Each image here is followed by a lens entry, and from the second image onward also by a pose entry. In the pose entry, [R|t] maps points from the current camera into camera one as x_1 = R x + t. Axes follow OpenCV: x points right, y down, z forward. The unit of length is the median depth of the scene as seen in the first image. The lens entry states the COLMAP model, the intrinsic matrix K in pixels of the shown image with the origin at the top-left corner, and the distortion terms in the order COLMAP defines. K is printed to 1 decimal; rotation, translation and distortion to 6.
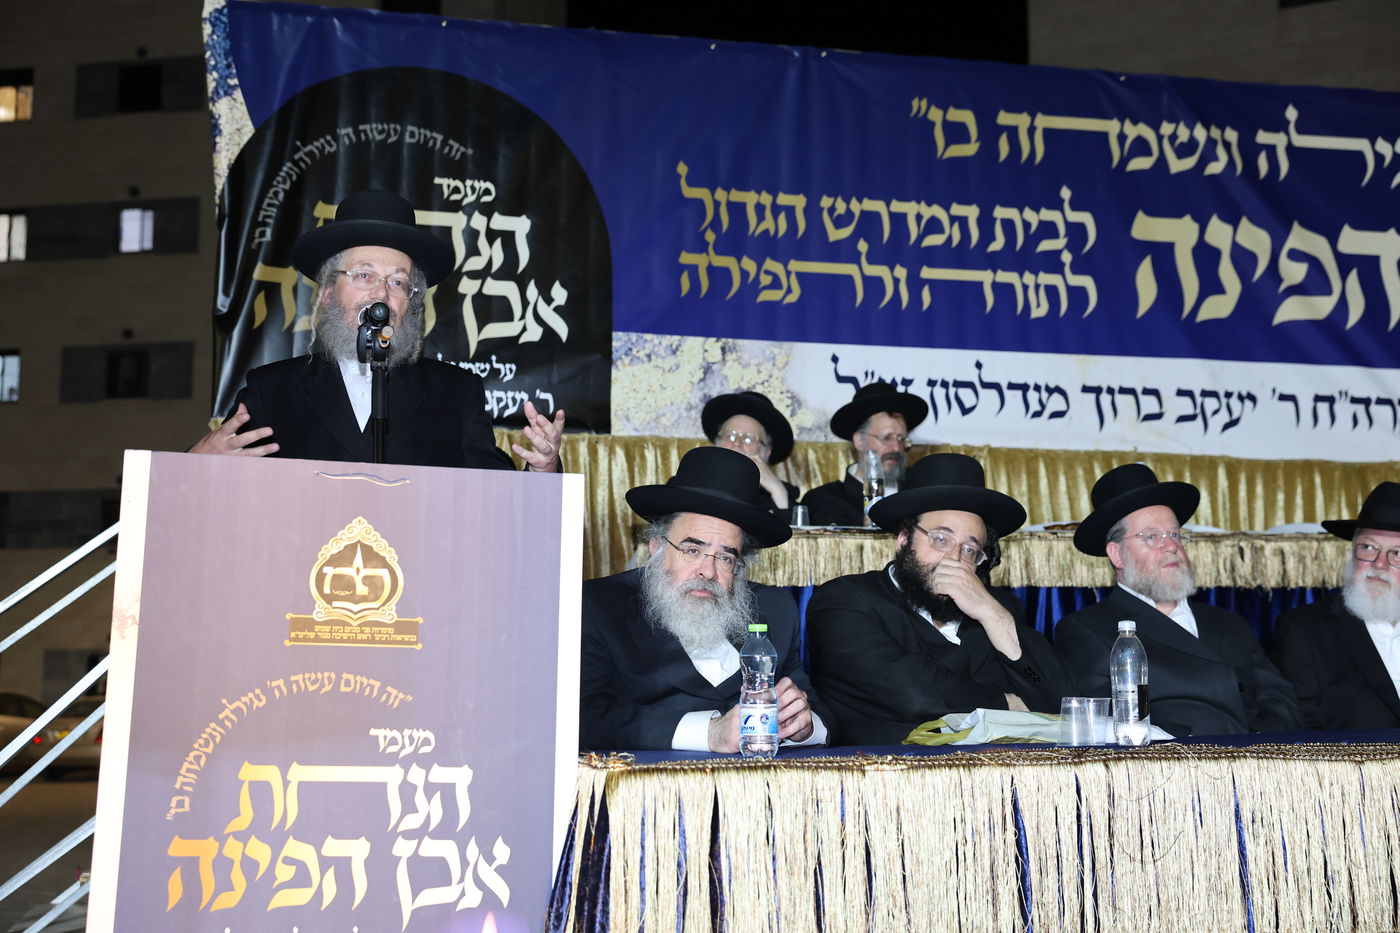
lens RADIAL K [[1798.3, 0, 671.7], [0, 1798.3, 457.8], [0, 0, 1]] dist [0.192027, -0.446957]
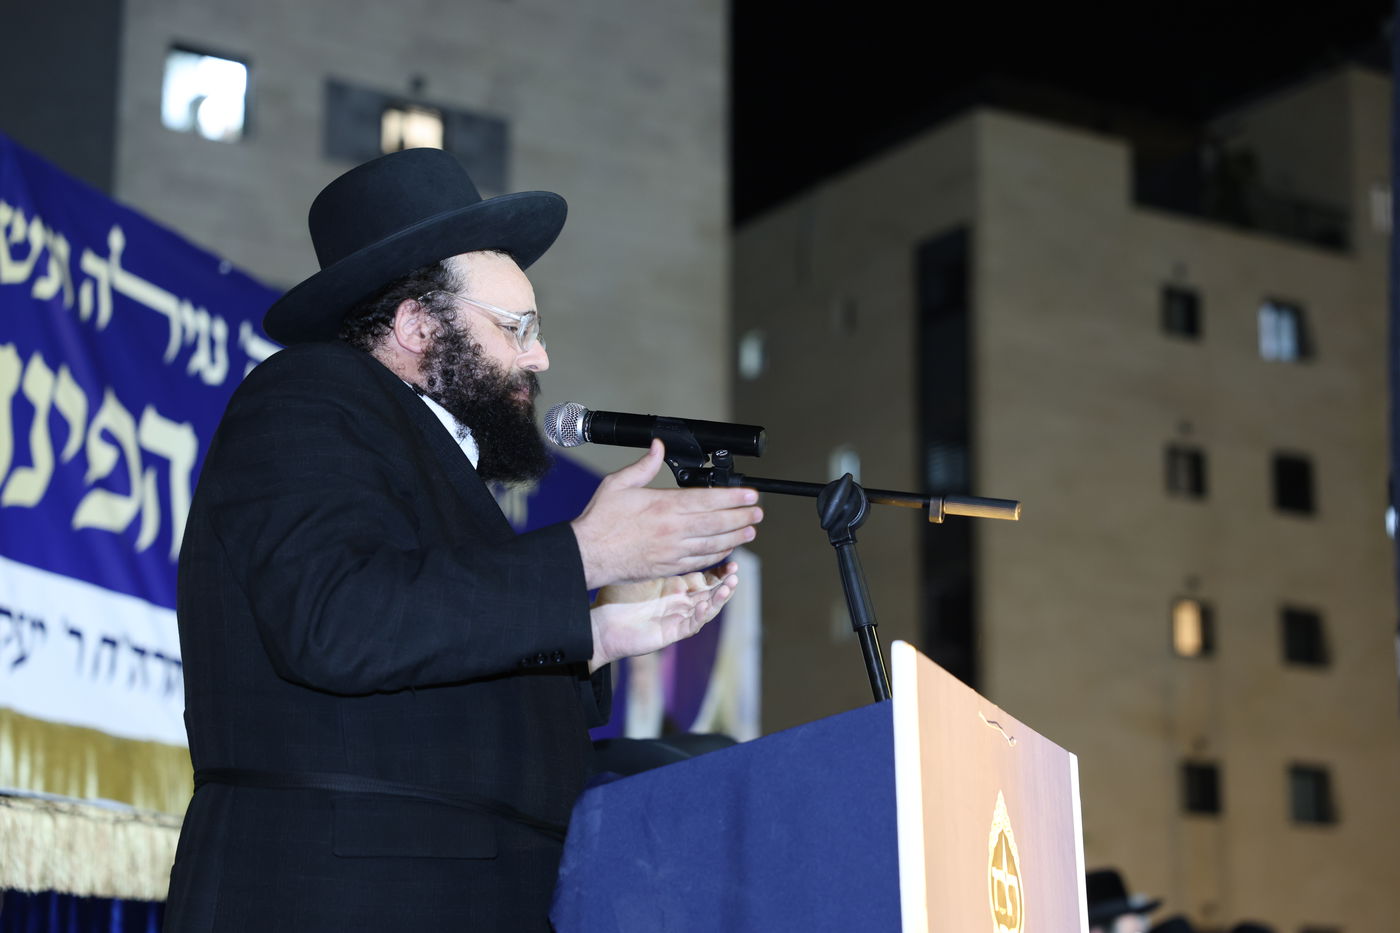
lens RADIAL K [[2672.6, 0, 700.0], [0, 2672.6, 466.5], [0, 0, 1]] dist [0.266626, 0.048202]
pose [[0.537450, 0.197363, 0.819875, -0.425812], [-0.130283, 0.979988, -0.150502, 0.031964], [-0.833171, -0.025928, 0.552407, 0.237023]]
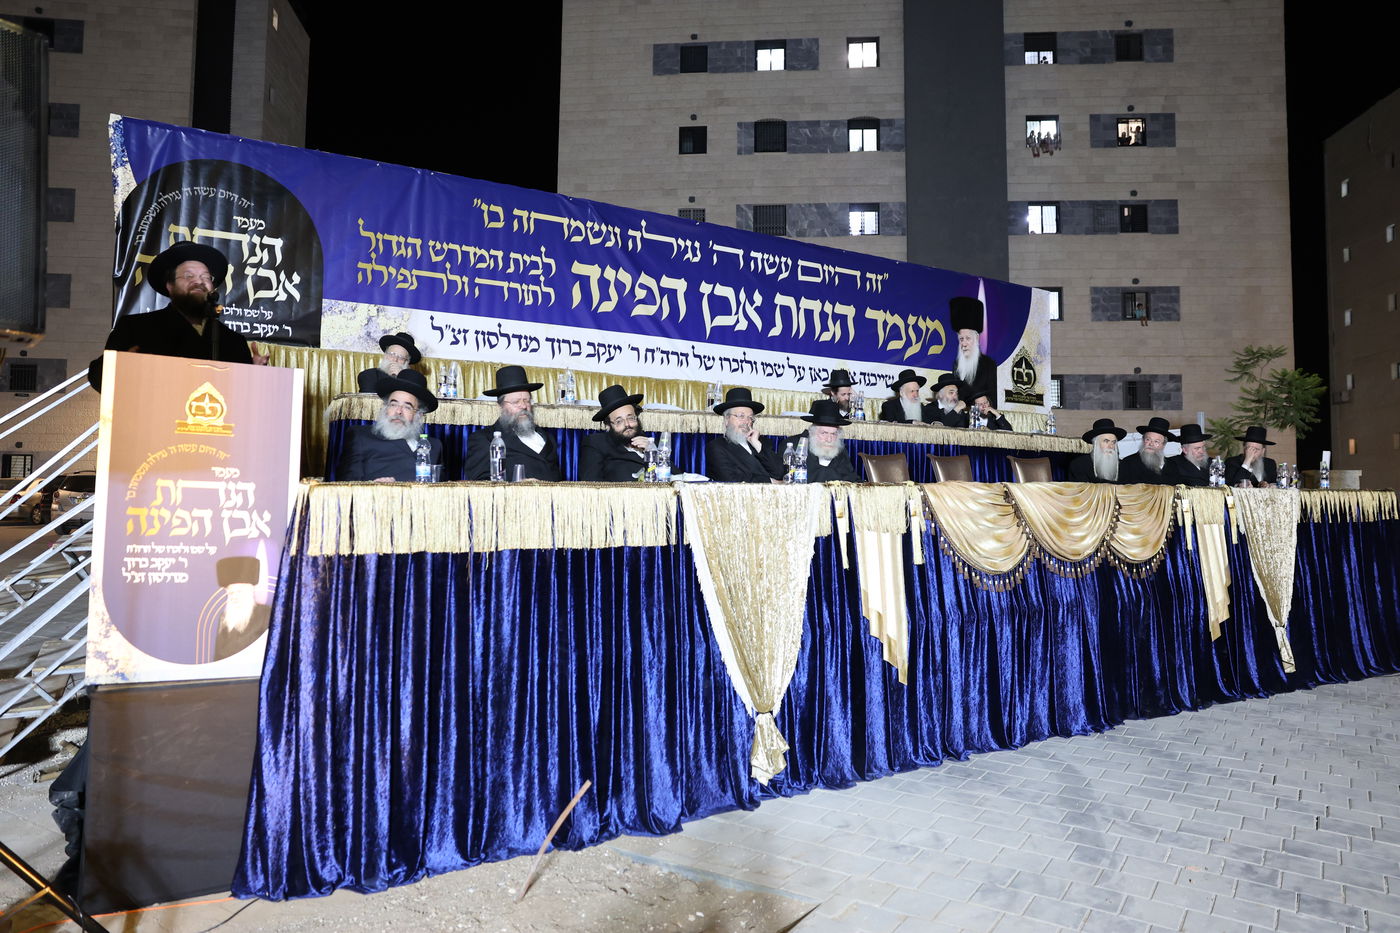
lens RADIAL K [[968.3, 0, 691.8], [0, 968.3, 467.3], [0, 0, 1]] dist [-0.119751, 0.098239]
pose [[0.944033, 0.022215, 0.329102, 0.012100], [-0.056425, 0.993899, 0.094764, -0.004591], [-0.324989, -0.108029, 0.939528, -0.178567]]
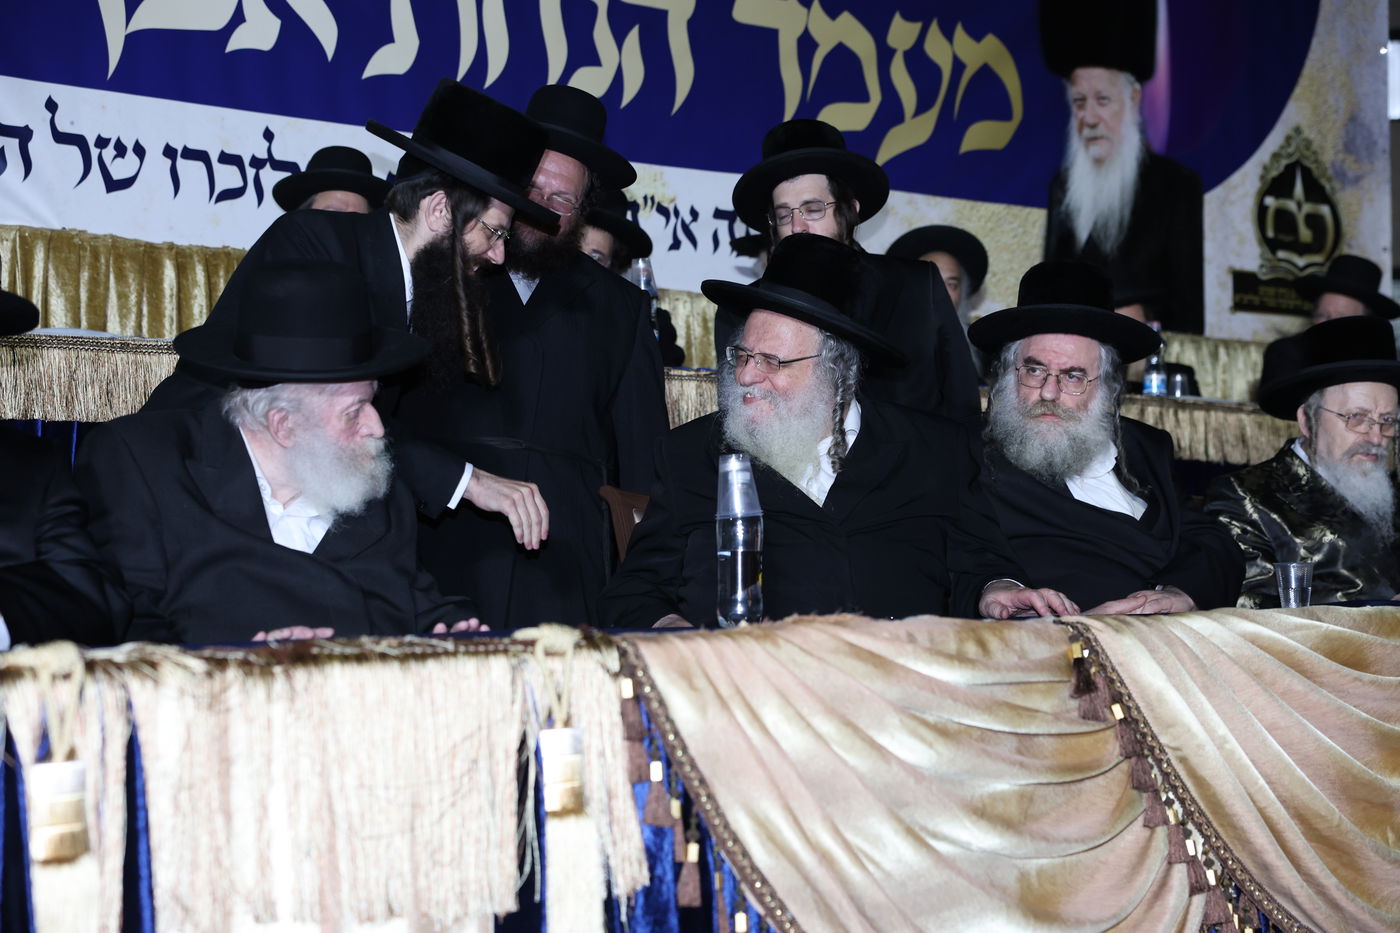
lens RADIAL K [[2371.1, 0, 700.0], [0, 2371.1, 466.5], [0, 0, 1]] dist [0.212373, 0.120706]
pose [[0.923141, 0.016410, 0.384111, 0.323356], [-0.045405, 0.996750, 0.066539, 0.019958], [-0.381770, -0.078865, 0.920886, 0.151203]]
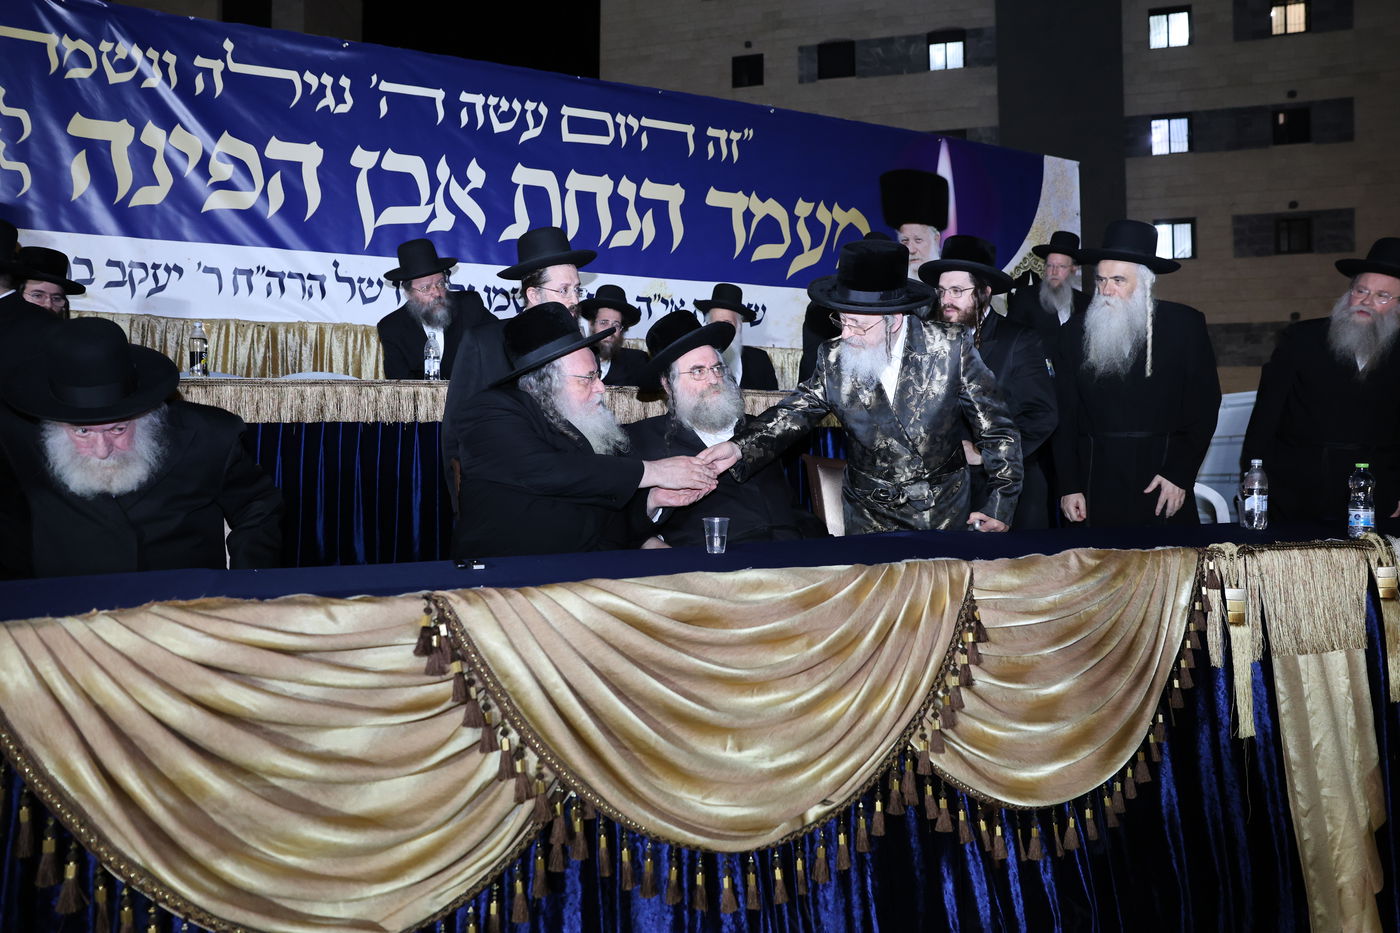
lens RADIAL K [[968.3, 0, 691.8], [0, 968.3, 467.3], [0, 0, 1]] dist [-0.119751, 0.098239]
pose [[0.982614, -0.002641, 0.185640, 0.575592], [-0.021523, 0.991537, 0.128032, 0.012862], [-0.184407, -0.129801, 0.974241, 0.295225]]
